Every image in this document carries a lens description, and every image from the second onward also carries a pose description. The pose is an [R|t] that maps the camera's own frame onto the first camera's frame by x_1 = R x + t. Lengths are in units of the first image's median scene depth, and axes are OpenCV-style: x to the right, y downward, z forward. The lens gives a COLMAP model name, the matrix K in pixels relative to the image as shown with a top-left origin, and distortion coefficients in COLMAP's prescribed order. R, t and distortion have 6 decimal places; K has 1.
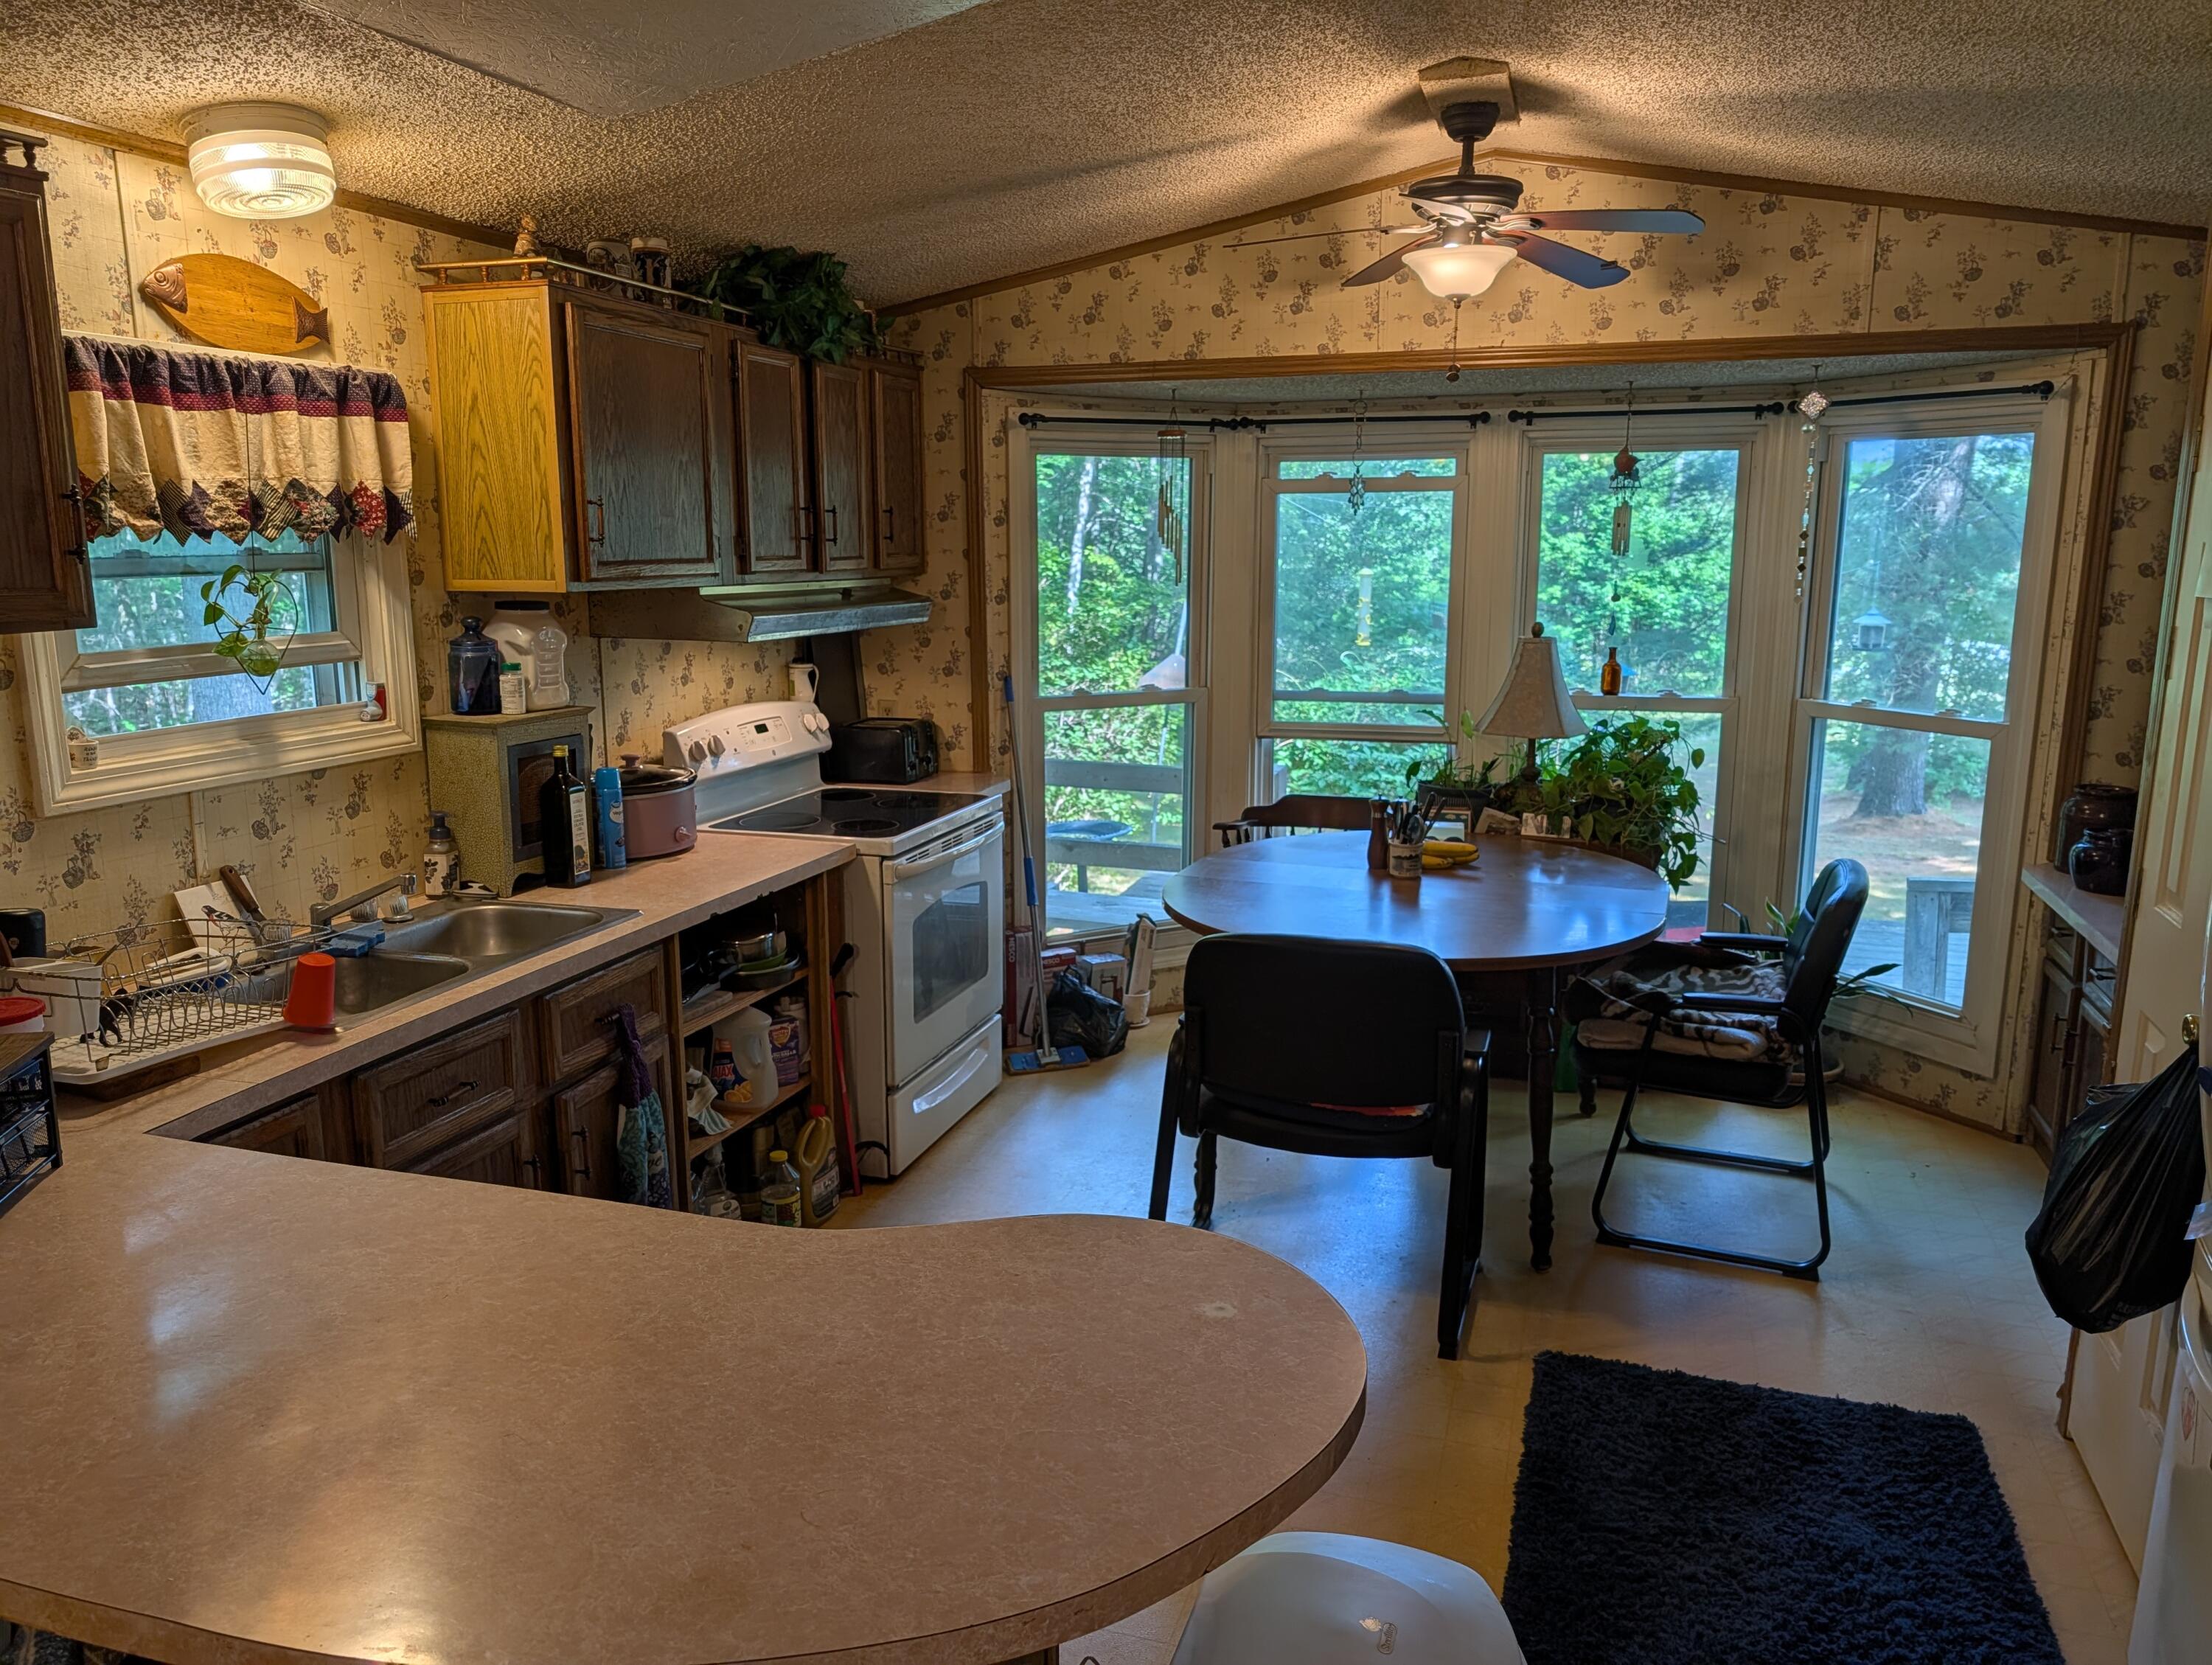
lens RADIAL K [[1591.3, 0, 1094.6], [0, 1591.3, 846.9], [0, 0, 1]] dist [0.023201, -0.022571]
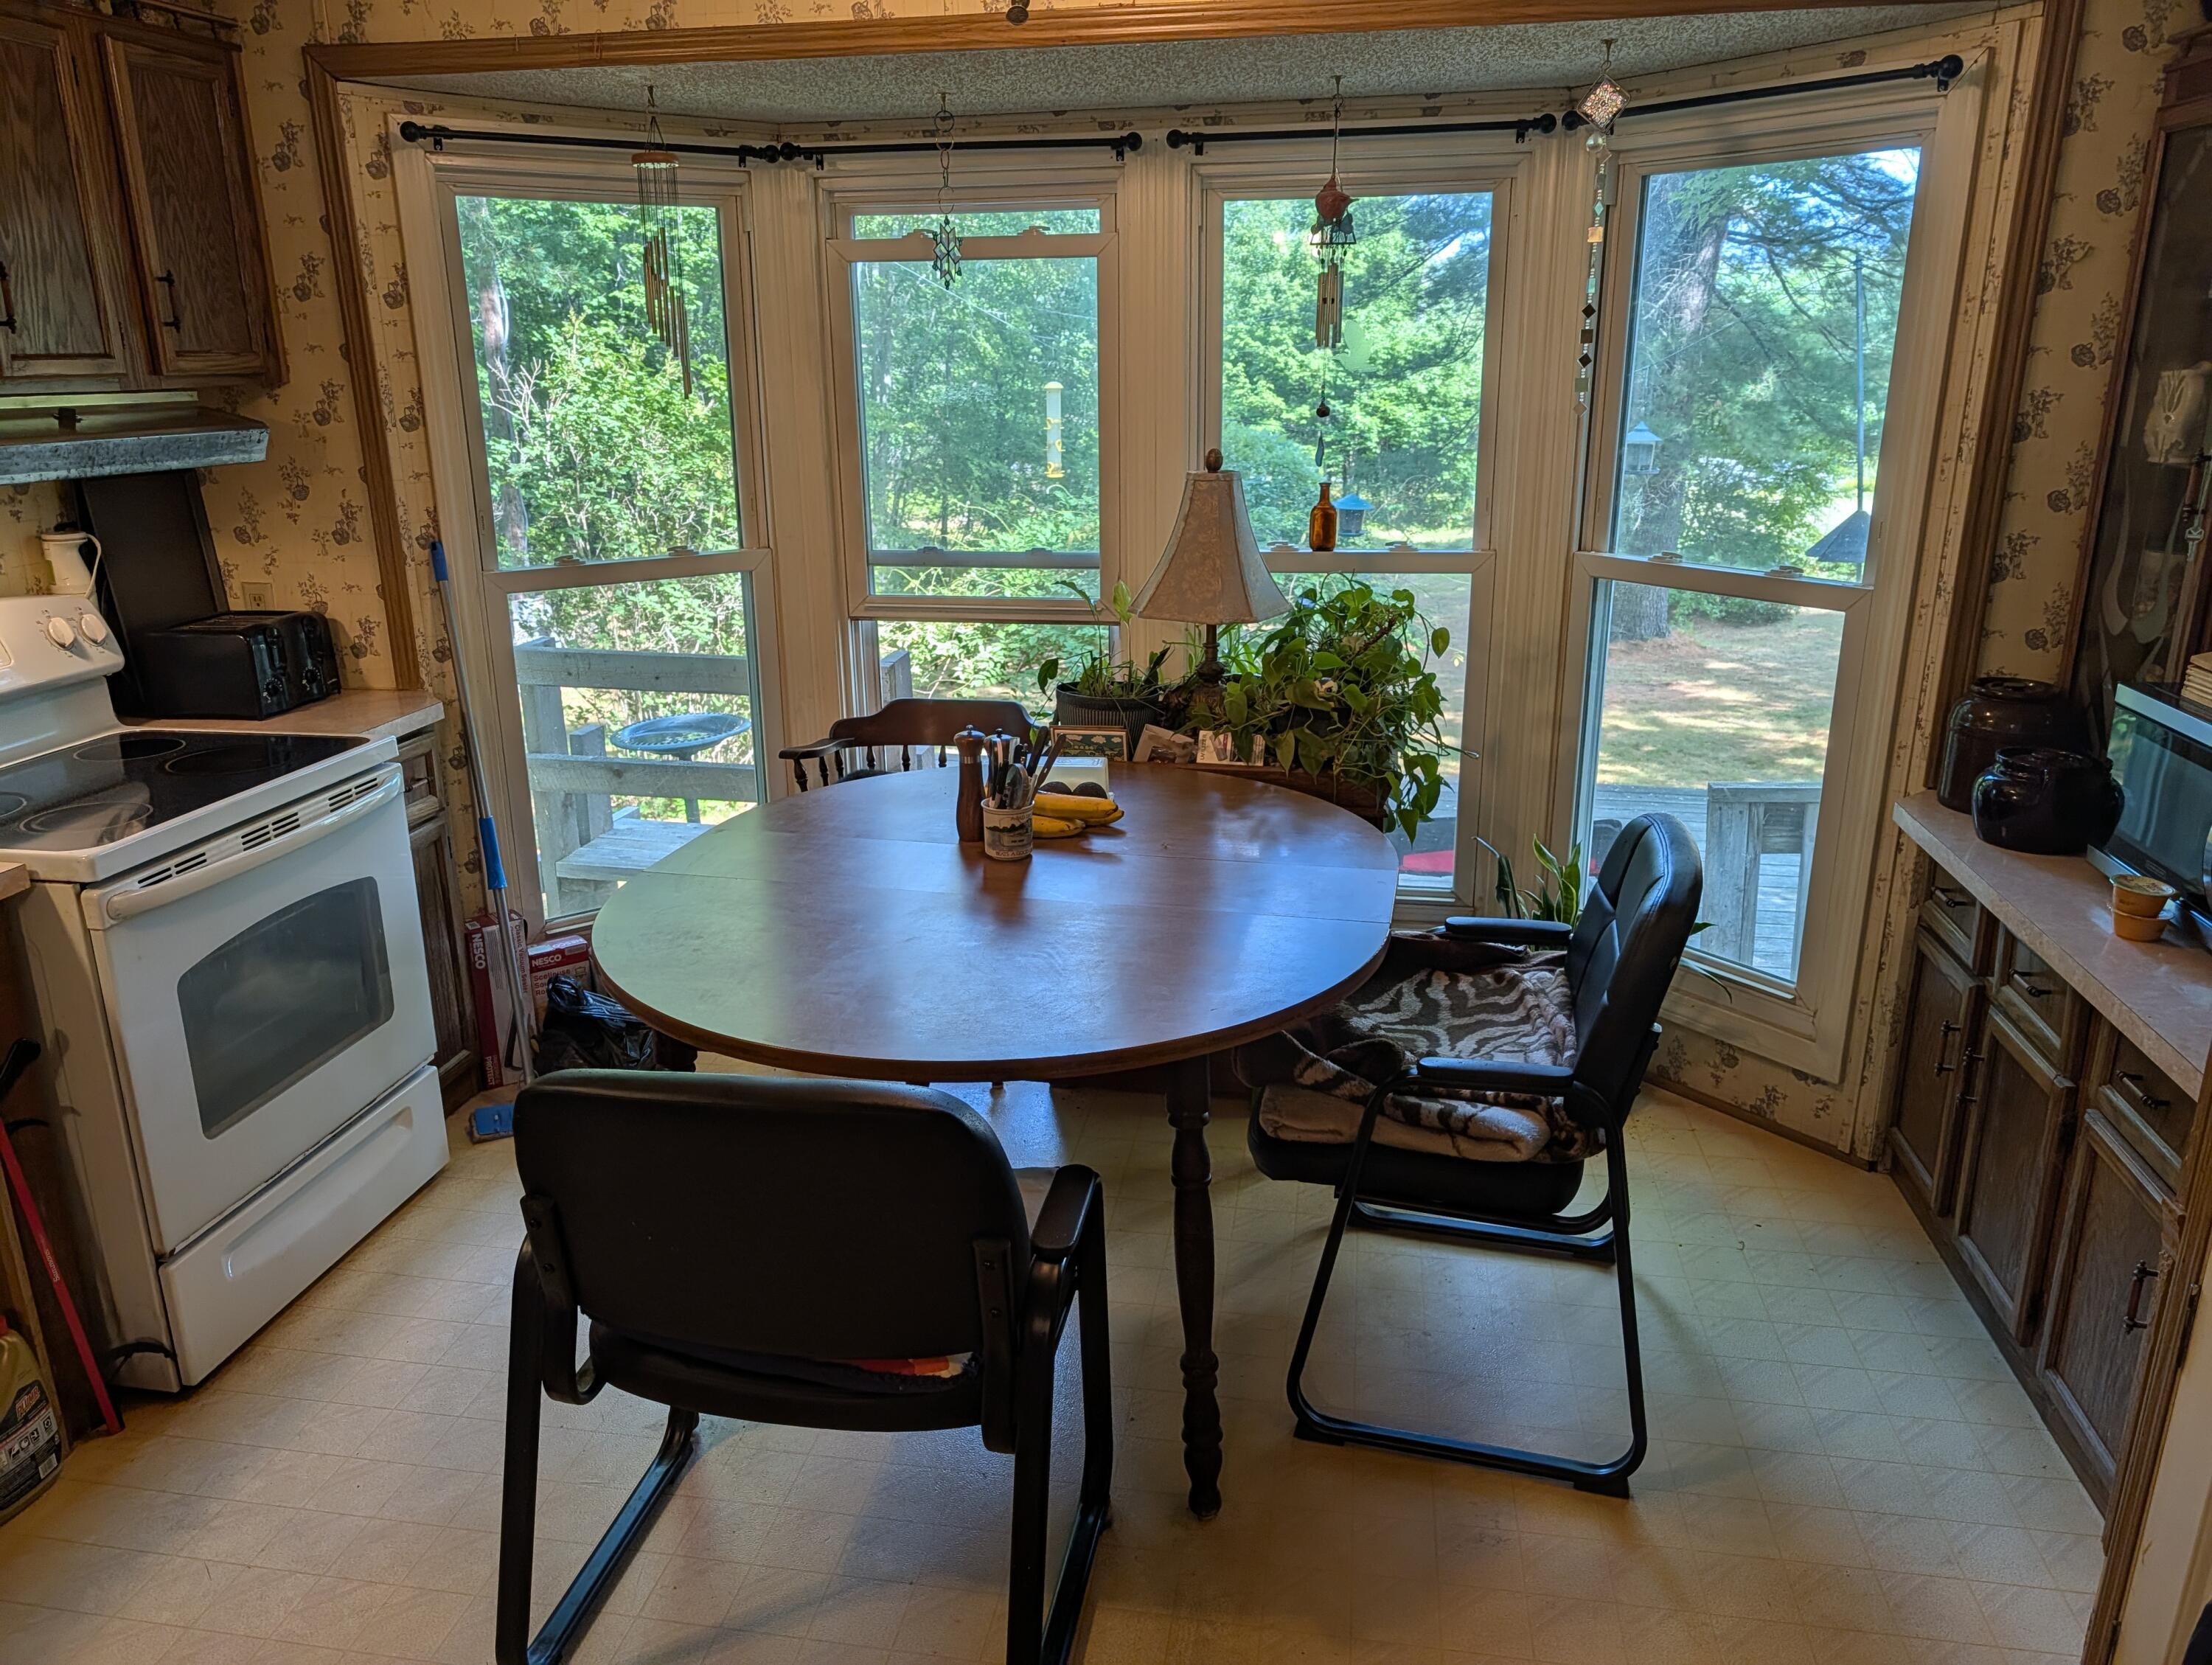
lens RADIAL K [[1591.3, 0, 1074.9], [0, 1591.3, 836.9], [0, 0, 1]] dist [0.023201, -0.022571]
pose [[0.990607, -0.047600, 0.128190, 0.128999], [0.034701, 0.994277, 0.101041, -0.048683], [-0.132266, -0.095643, 0.986589, 0.332575]]
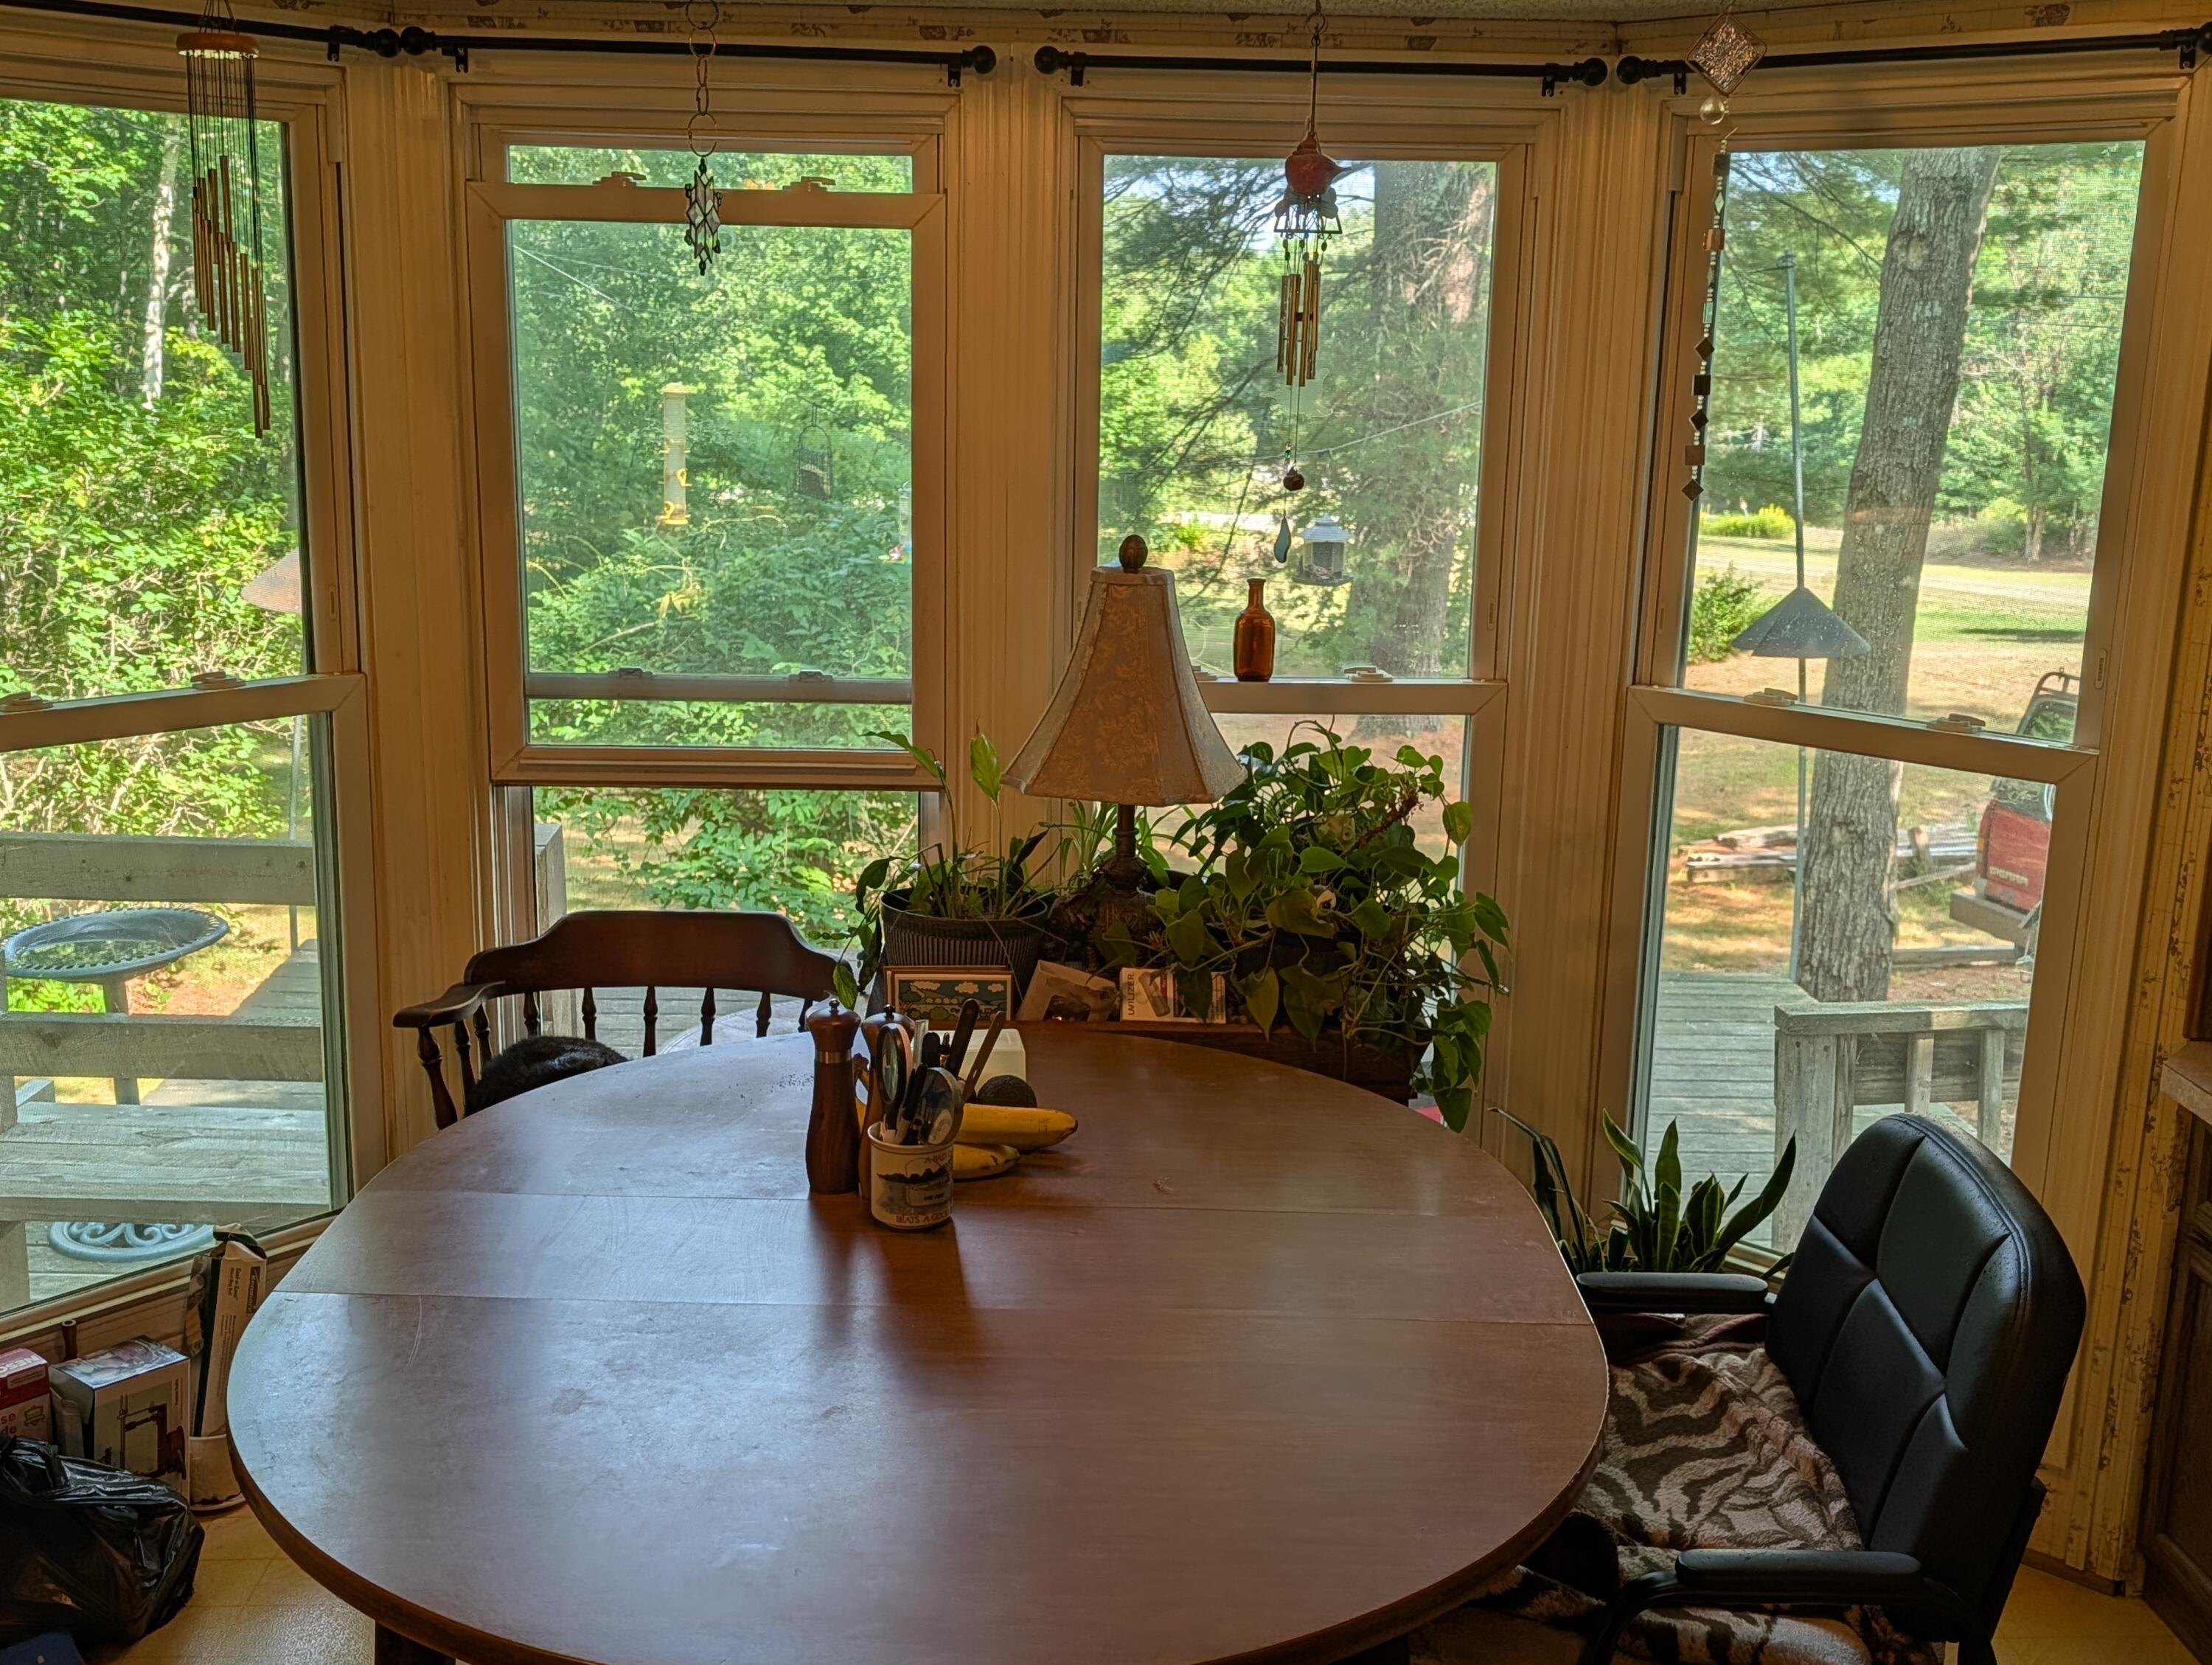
lens RADIAL K [[2288.5, 0, 1085.5], [0, 2288.5, 838.8], [0, 0, 1]] dist [0.018495, 0.000000]
pose [[0.935856, -0.054661, 0.348117, 0.043601], [0.044272, 0.998307, 0.037735, -0.084833], [-0.349591, -0.019903, 0.936691, 0.430592]]
